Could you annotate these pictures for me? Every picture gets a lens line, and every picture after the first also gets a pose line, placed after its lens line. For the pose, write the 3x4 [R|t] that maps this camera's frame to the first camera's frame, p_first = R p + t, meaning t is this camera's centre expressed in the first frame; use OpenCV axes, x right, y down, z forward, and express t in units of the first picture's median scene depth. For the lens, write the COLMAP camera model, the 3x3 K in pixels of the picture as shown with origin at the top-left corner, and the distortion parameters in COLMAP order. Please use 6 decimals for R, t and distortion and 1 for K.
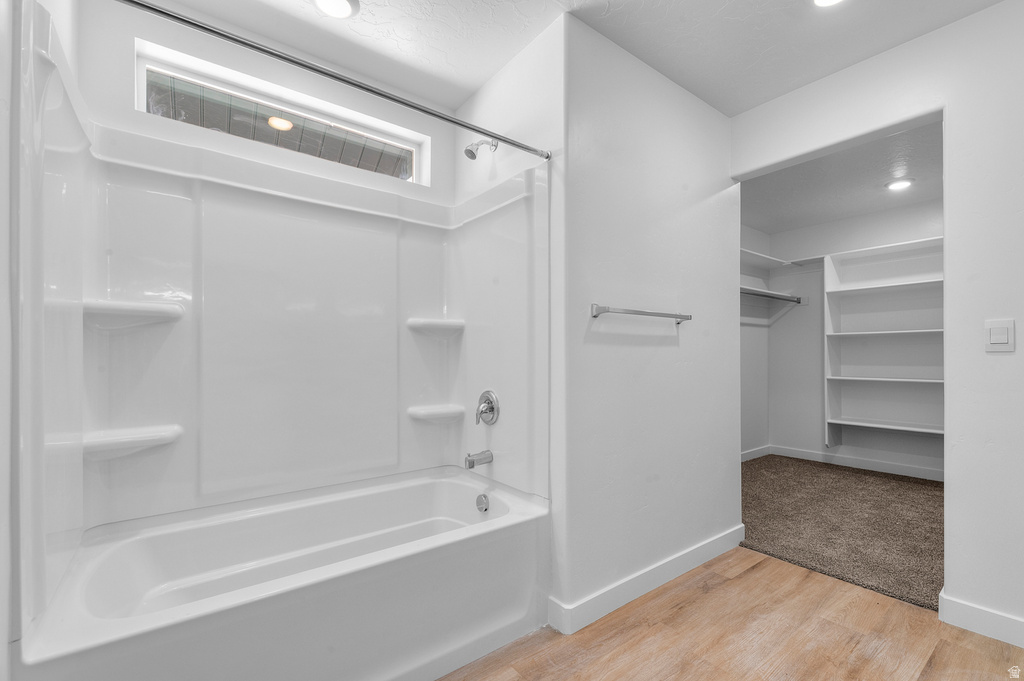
lens RADIAL K [[441.9, 0, 521.5], [0, 441.9, 361.0], [0, 0, 1]] dist [0.000631, -0.000706]
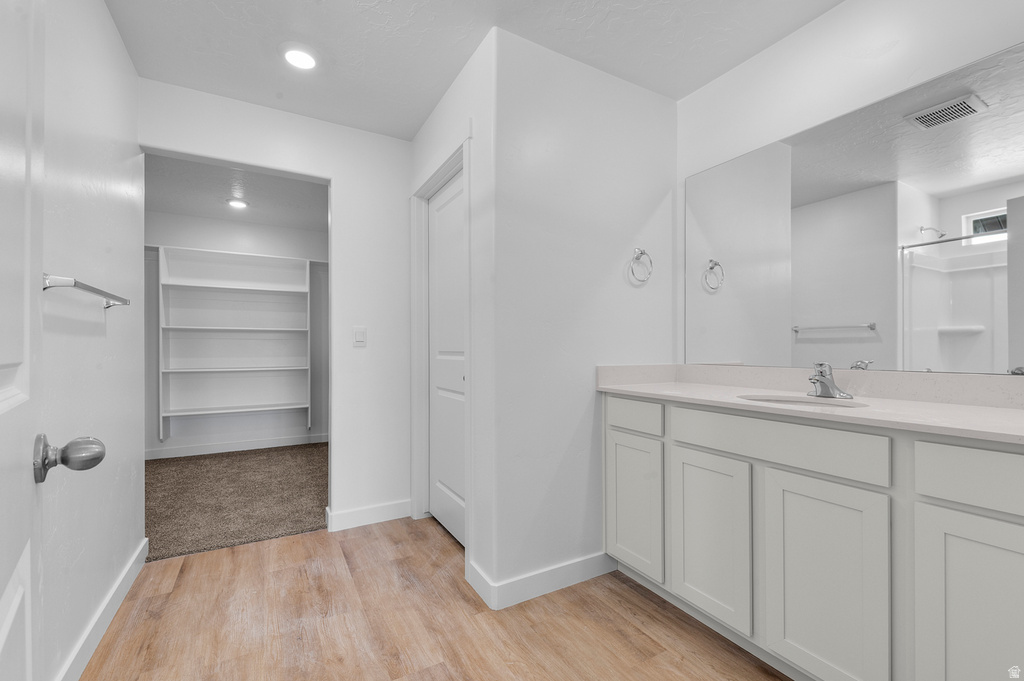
lens RADIAL K [[446.8, 0, 515.3], [0, 446.8, 349.3], [0, 0, 1]] dist [0.001621, 0.000076]
pose [[0.135140, 0.000659, 0.990826, -0.309711], [0.009820, 0.999950, -0.002004, -0.000891], [-0.990778, 0.010000, 0.135127, 0.145933]]
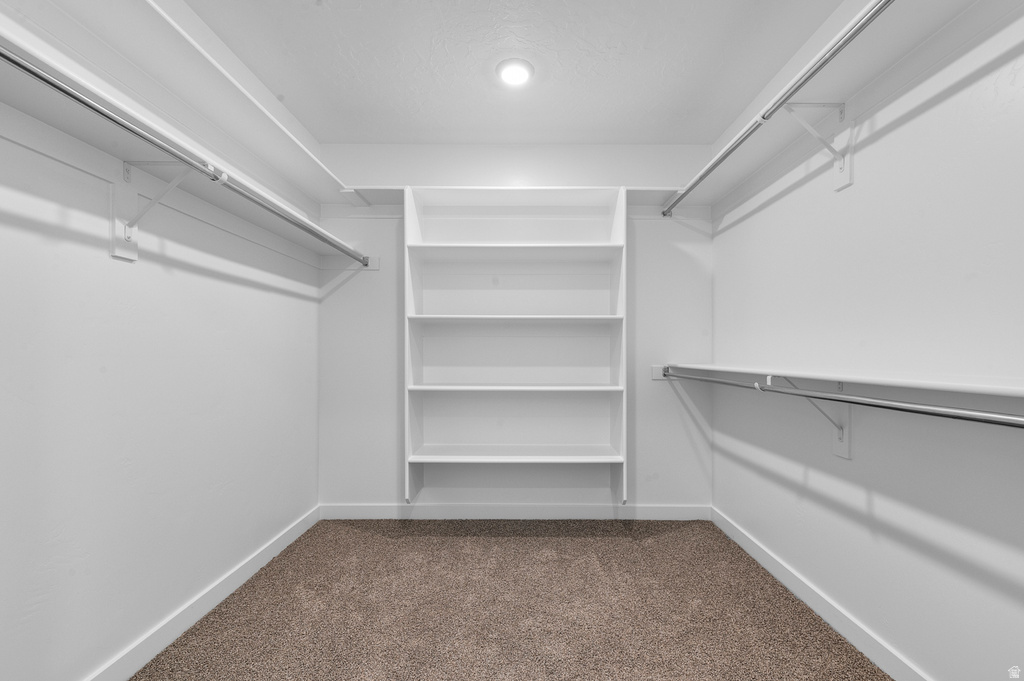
lens RADIAL K [[446.8, 0, 515.3], [0, 446.8, 349.3], [0, 0, 1]] dist [0.001621, 0.000076]
pose [[0.625401, 0.014134, 0.780175, 0.511344], [0.003891, 0.999767, -0.021232, -0.002766], [-0.780294, 0.016314, 0.625200, 0.839944]]
